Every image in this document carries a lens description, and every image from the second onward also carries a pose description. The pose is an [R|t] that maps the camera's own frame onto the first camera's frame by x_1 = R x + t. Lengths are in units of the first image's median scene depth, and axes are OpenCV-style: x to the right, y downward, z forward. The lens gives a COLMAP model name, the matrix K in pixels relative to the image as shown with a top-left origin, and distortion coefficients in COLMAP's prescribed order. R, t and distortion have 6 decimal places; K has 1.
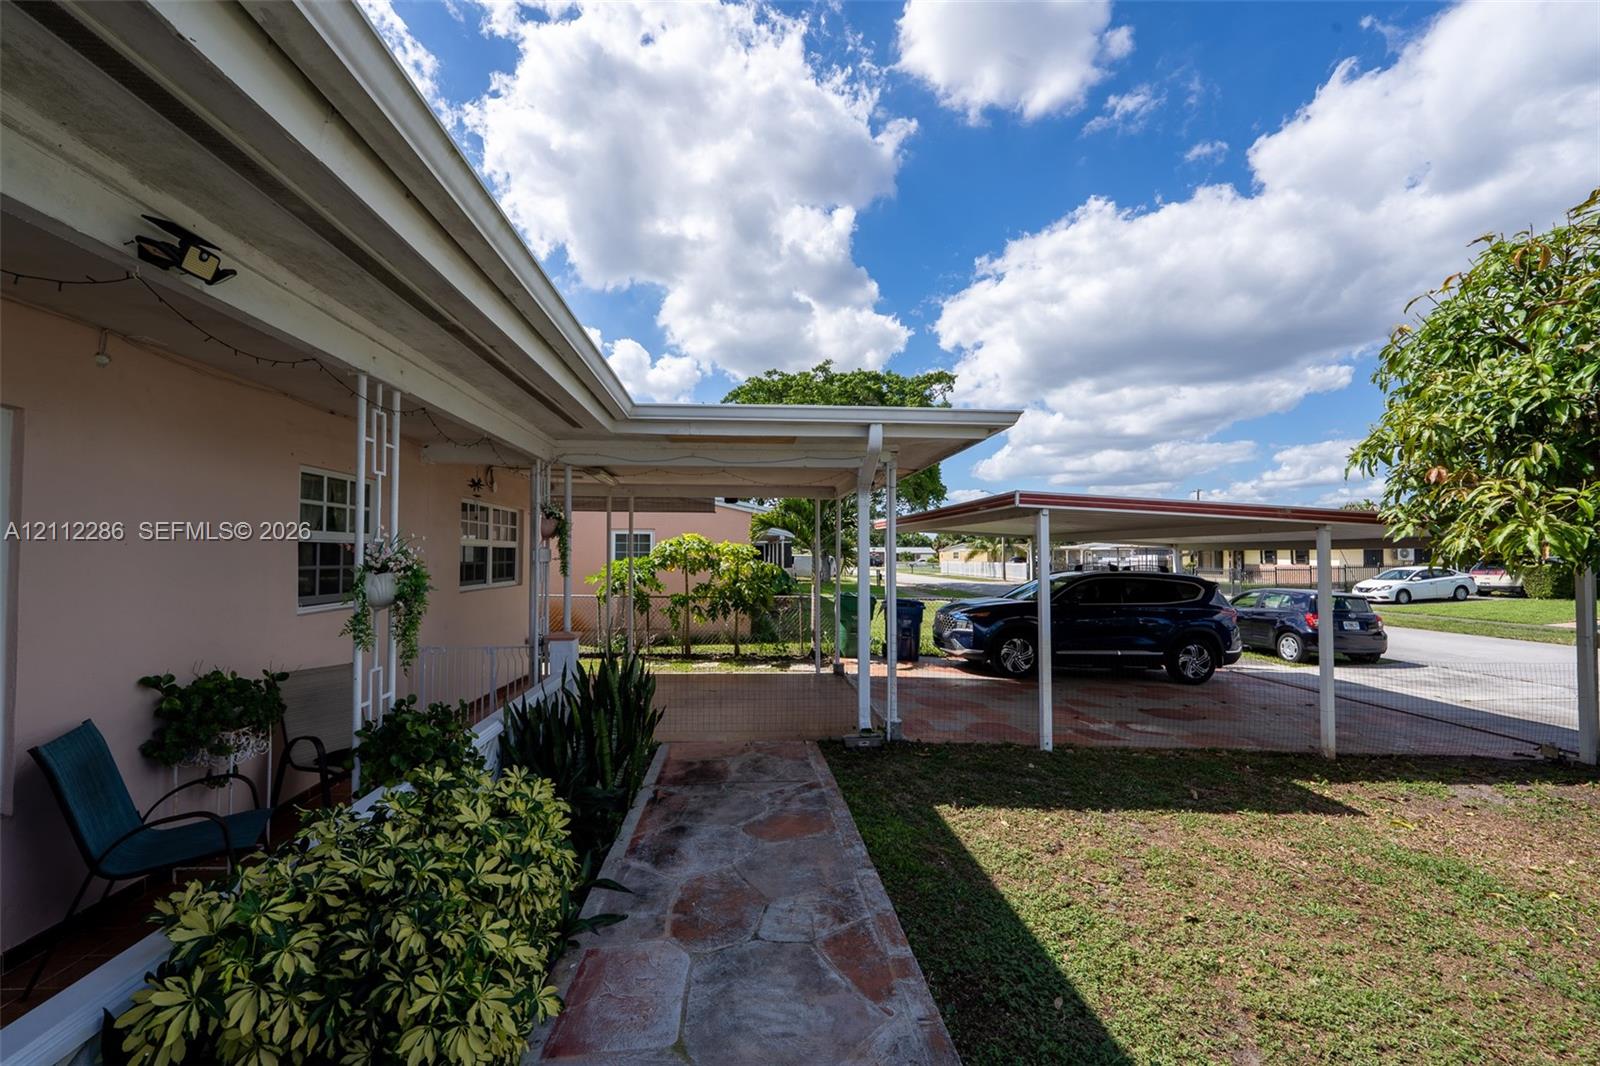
lens RADIAL K [[649.8, 0, 799.6], [0, 649.8, 545.1], [0, 0, 1]] dist [-0.011130, 0.000013]
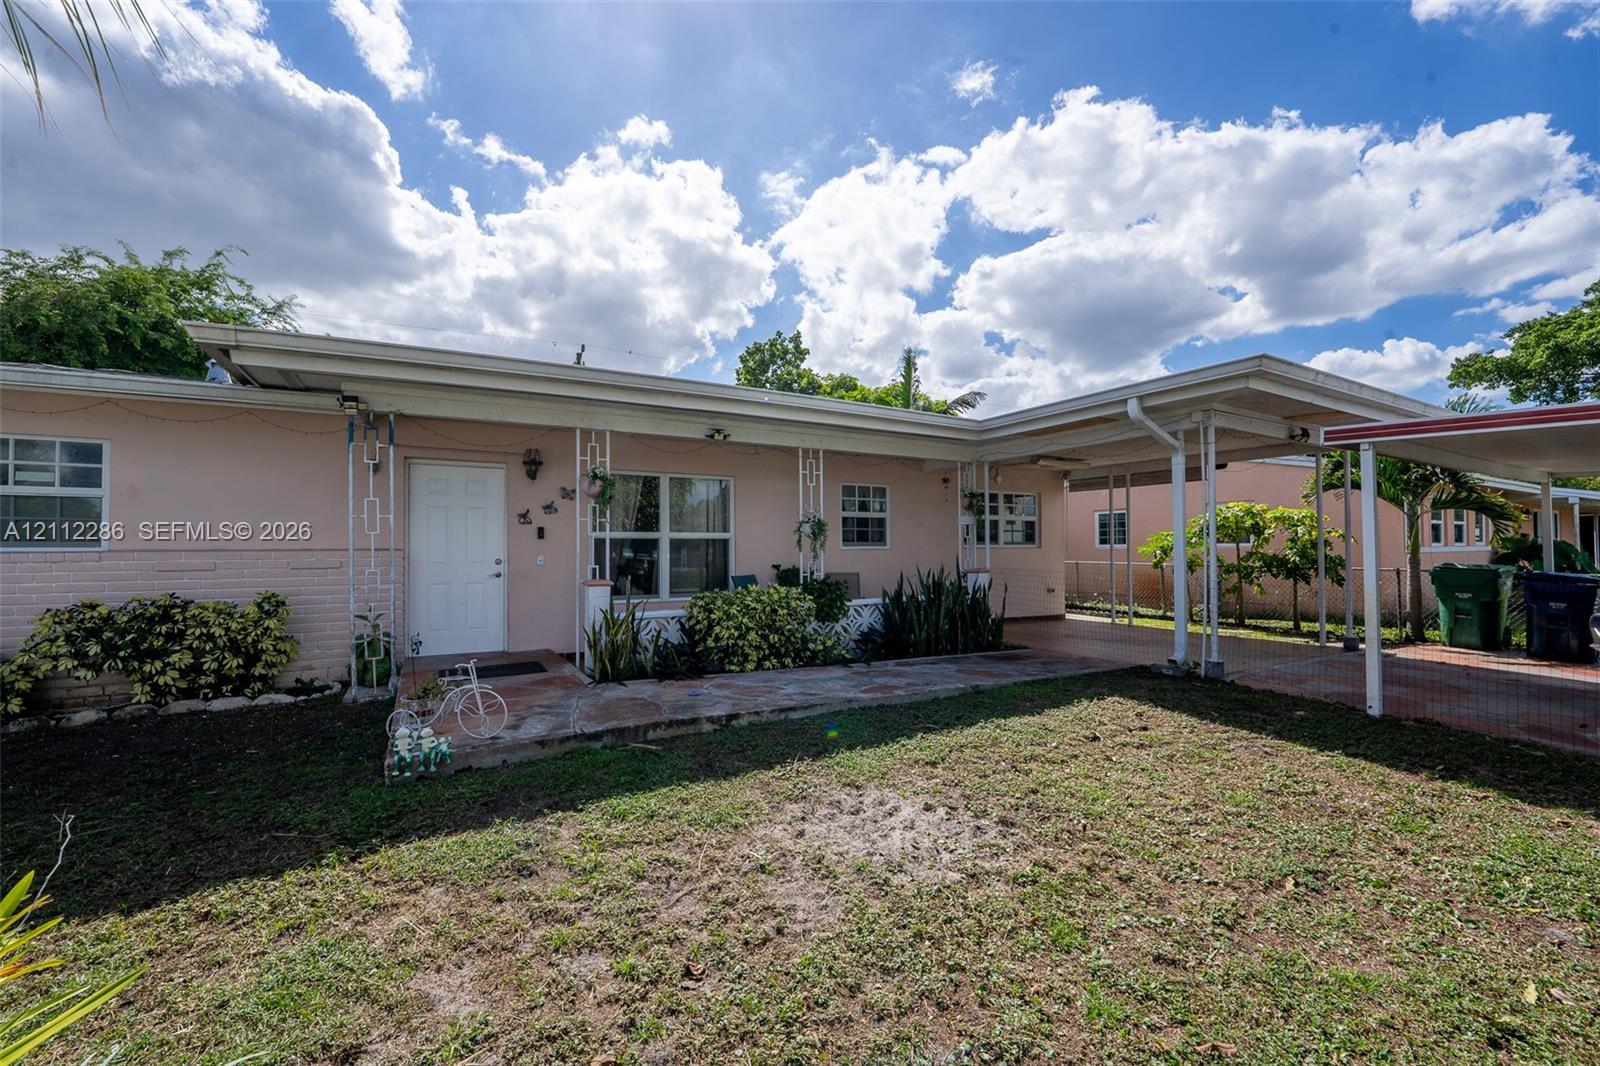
lens RADIAL K [[649.8, 0, 795.2], [0, 649.8, 535.6], [0, 0, 1]] dist [-0.011130, 0.000013]
pose [[0.435580, -0.025311, -0.899794, 1.090493], [0.025210, 0.999556, -0.015914, 0.085427], [0.899797, -0.015752, 0.436025, -0.112479]]
